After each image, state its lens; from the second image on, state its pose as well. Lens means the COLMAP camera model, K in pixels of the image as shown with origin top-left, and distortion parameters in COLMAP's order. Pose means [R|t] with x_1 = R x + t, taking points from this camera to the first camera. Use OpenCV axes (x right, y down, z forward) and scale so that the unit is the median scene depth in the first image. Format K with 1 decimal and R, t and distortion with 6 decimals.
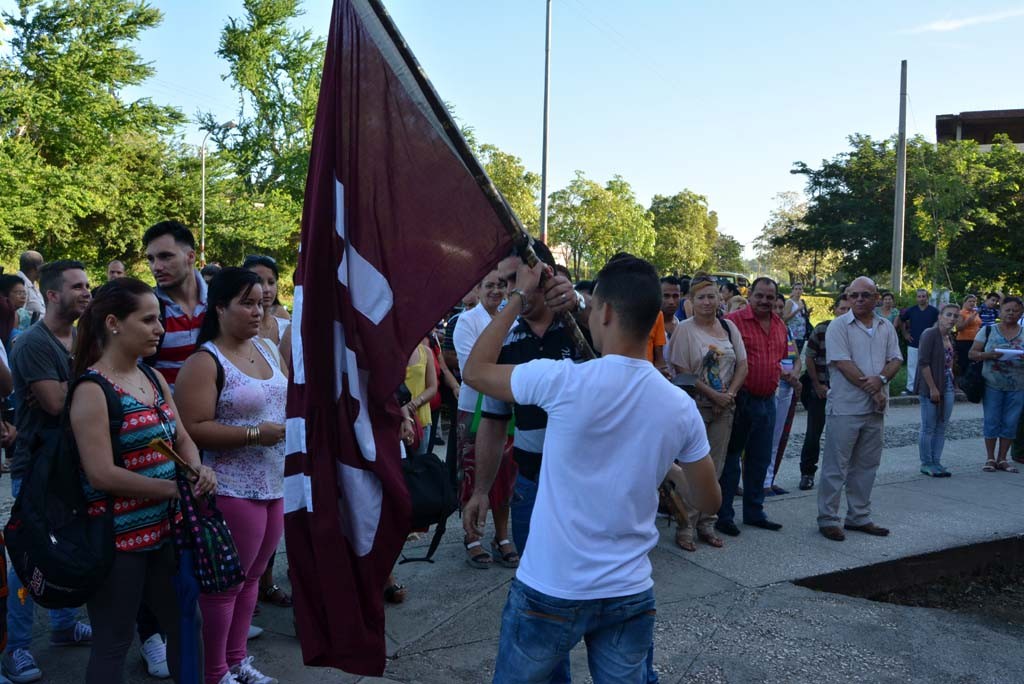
lens RADIAL K [[959.0, 0, 511.3], [0, 959.0, 336.4], [0, 0, 1]] dist [-0.002815, 0.000000]
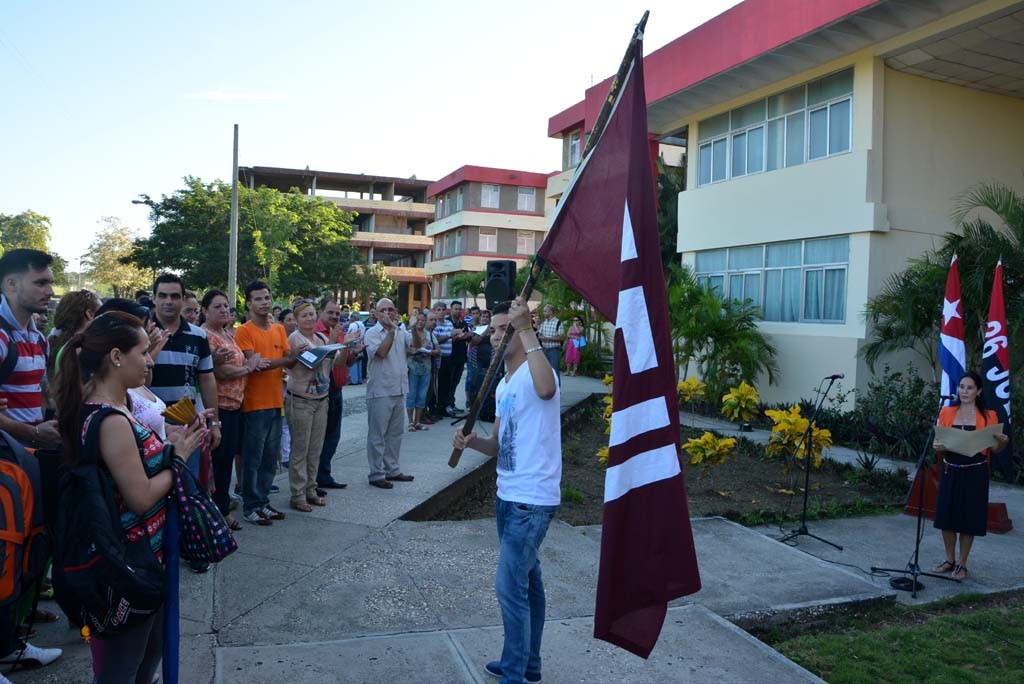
lens RADIAL K [[794.5, 0, 485.9], [0, 794.5, 344.9], [0, 0, 1]] dist [-0.155640, 0.108609]
pose [[0.727897, -0.032910, 0.684896, -0.051505], [0.026643, 0.999451, 0.019709, -0.002363], [-0.685168, 0.003902, 0.728374, 0.009353]]
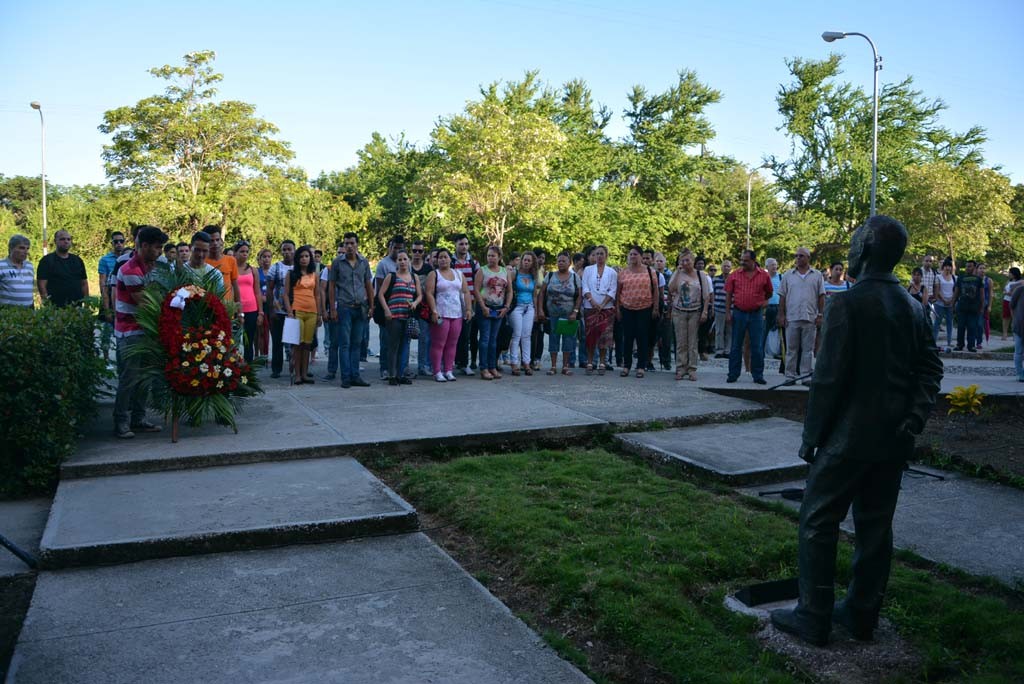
lens RADIAL K [[794.5, 0, 516.1], [0, 794.5, 348.1], [0, 0, 1]] dist [-0.155640, 0.108609]
pose [[0.767803, 0.044865, -0.639114, 0.140947], [-0.031244, 0.998980, 0.032592, 0.015454], [0.639924, -0.005056, 0.768421, -0.081465]]
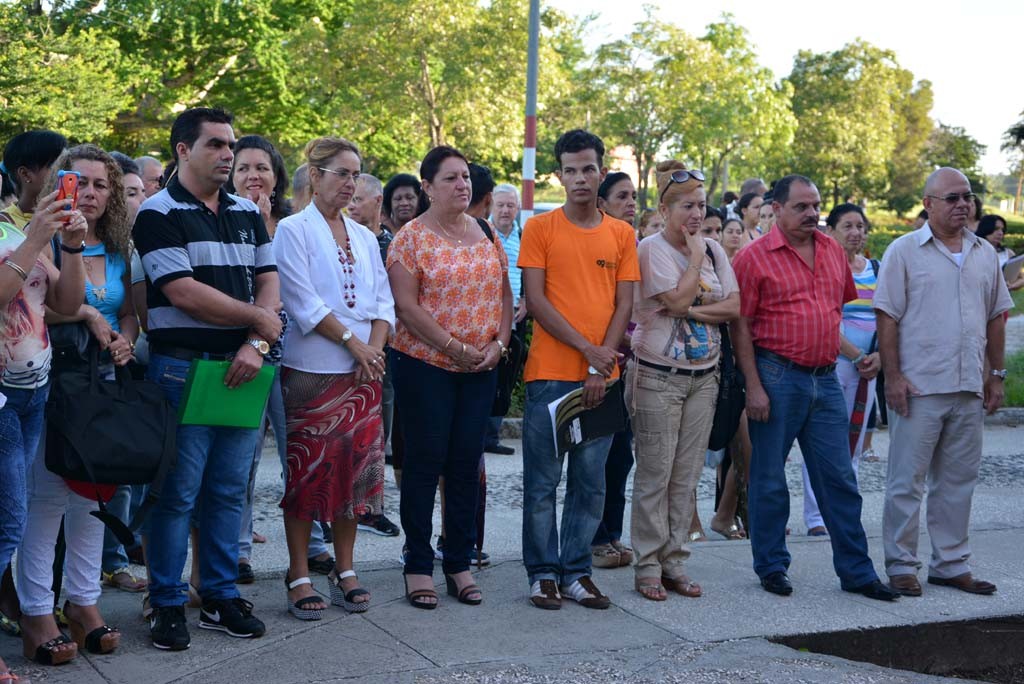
lens RADIAL K [[1779.6, 0, 516.4], [0, 1779.6, 335.4], [0, 0, 1]] dist [0.370035, 0.000000]
pose [[0.999755, 0.012295, -0.018424, 0.016661], [-0.012104, 0.999872, 0.010454, 0.005323], [0.018550, -0.010228, 0.999776, -0.026924]]
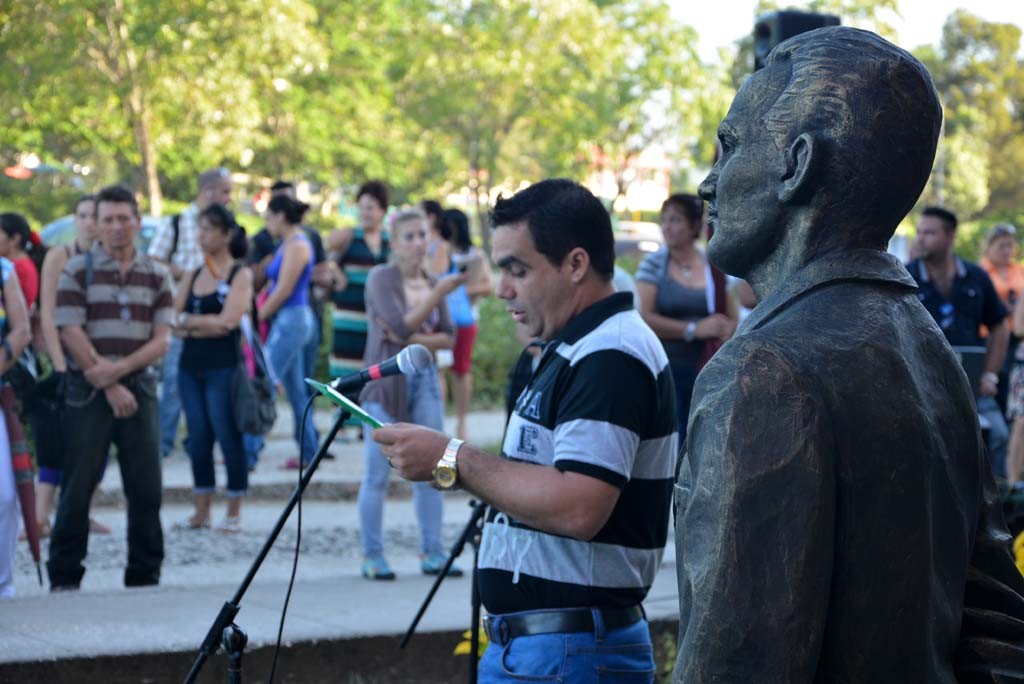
lens RADIAL K [[2713.2, 0, 507.0], [0, 2713.2, 348.9], [0, 0, 1]] dist [0.837323, 0.000000]
pose [[0.999734, -0.004369, -0.022649, 0.110455], [0.003844, 0.999724, -0.023175, 0.013265], [0.022744, 0.023082, 0.999475, -0.069168]]
